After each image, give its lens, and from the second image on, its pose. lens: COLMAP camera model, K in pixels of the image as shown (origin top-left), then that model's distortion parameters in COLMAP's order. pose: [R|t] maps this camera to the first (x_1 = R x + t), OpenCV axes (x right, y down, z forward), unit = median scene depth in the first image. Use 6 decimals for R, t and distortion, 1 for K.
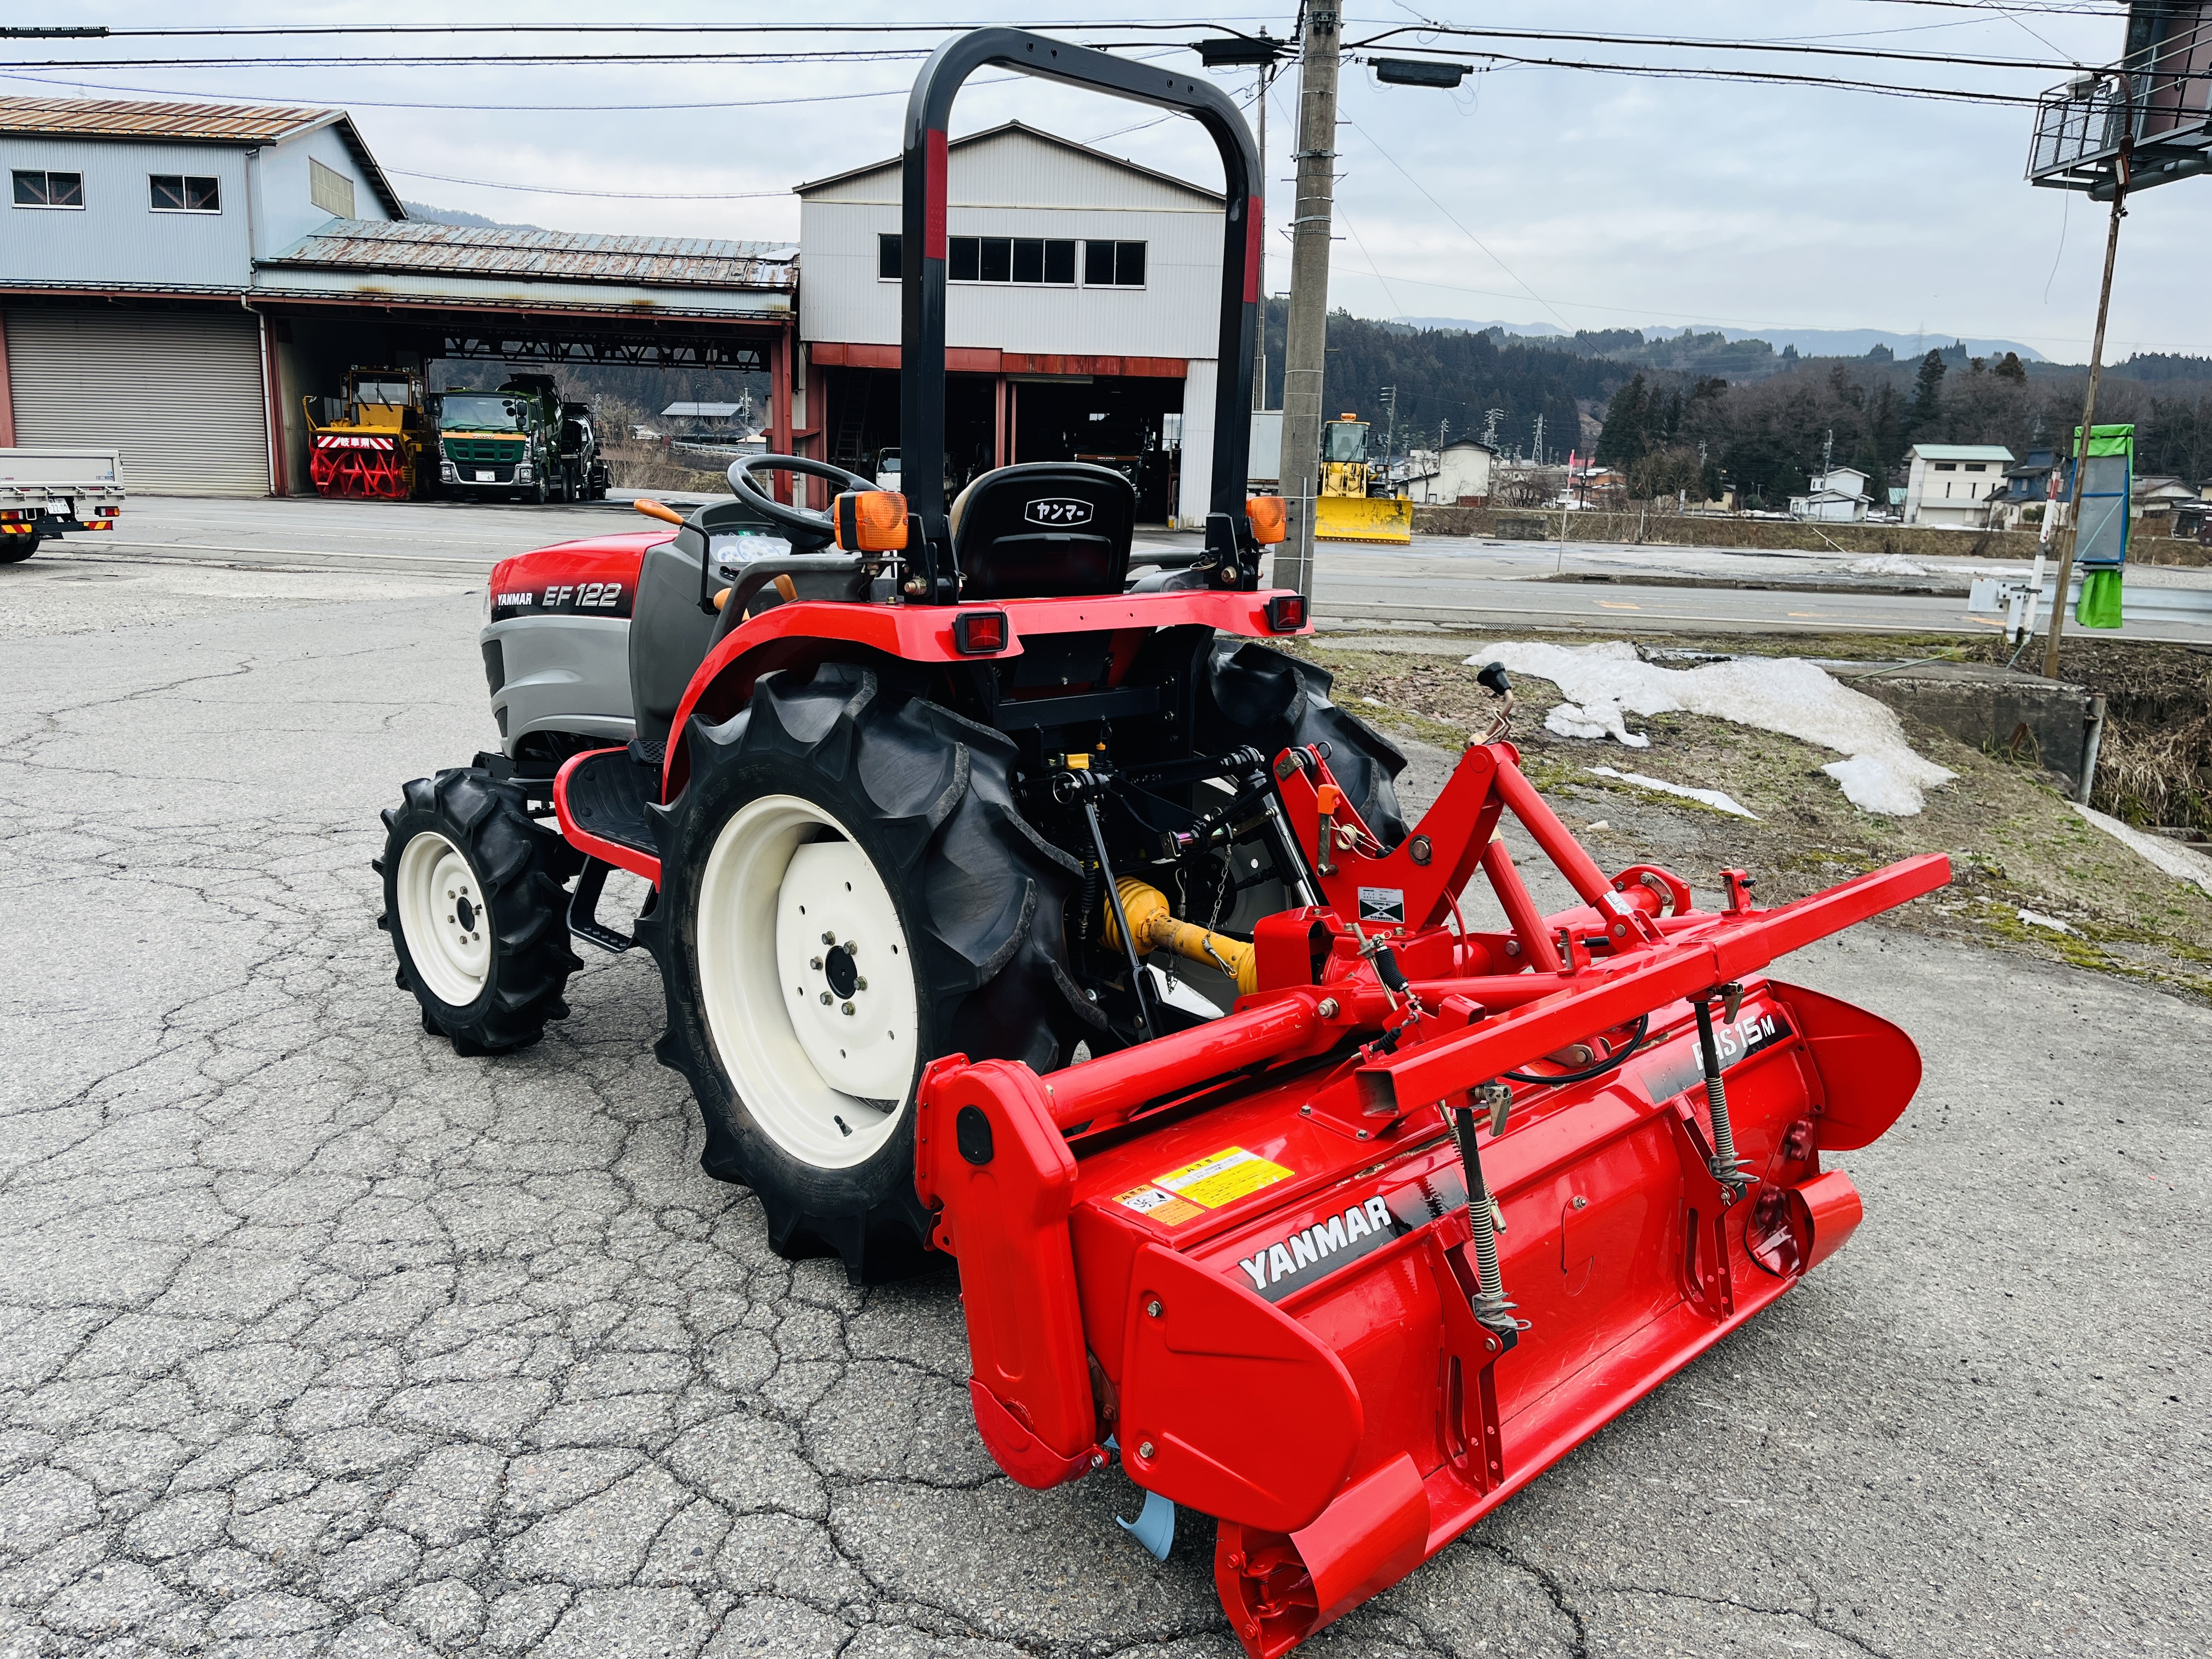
lens RADIAL K [[1645.9, 0, 1054.7], [0, 1645.9, 832.0], [0, 0, 1]] dist [0.070327, -0.101684]
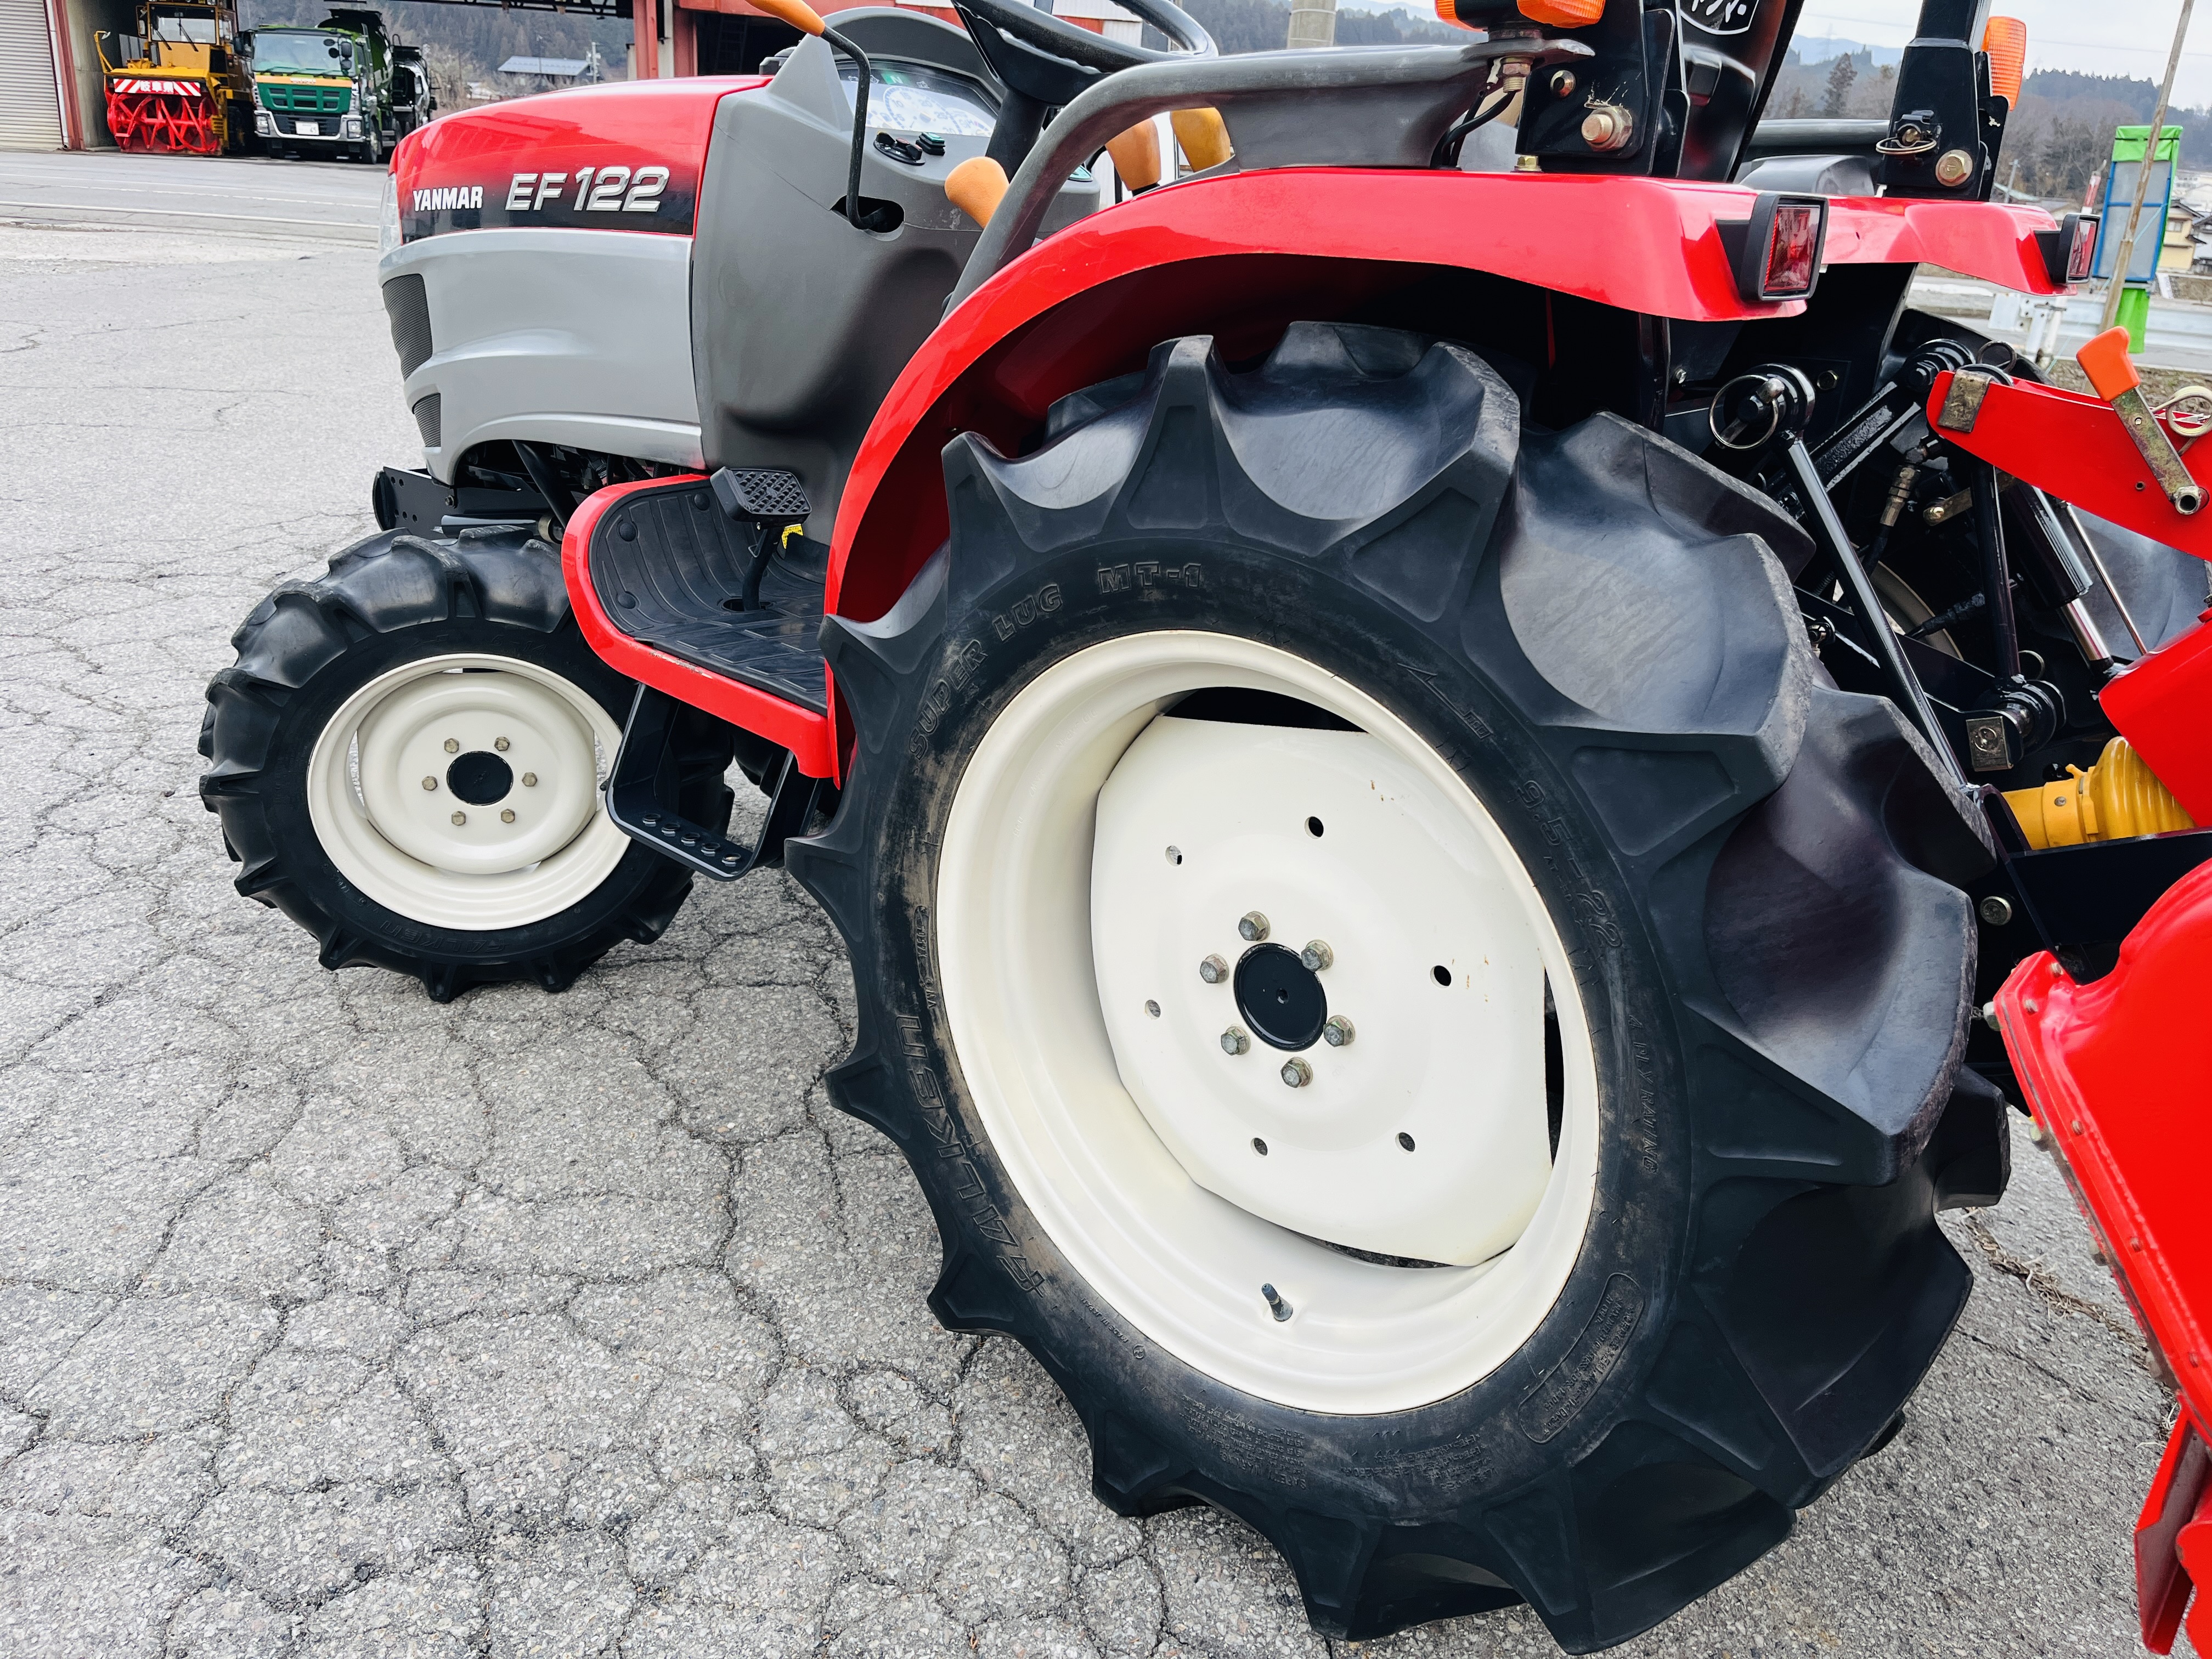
lens RADIAL K [[1657.6, 0, 1092.0], [0, 1657.6, 832.7], [0, 0, 1]] dist [0.103490, -0.158196]
pose [[0.995906, 0.000065, 0.090398, -0.140640], [-0.015303, 0.985688, 0.167882, -0.026421], [-0.089094, -0.168578, 0.981654, 0.330985]]
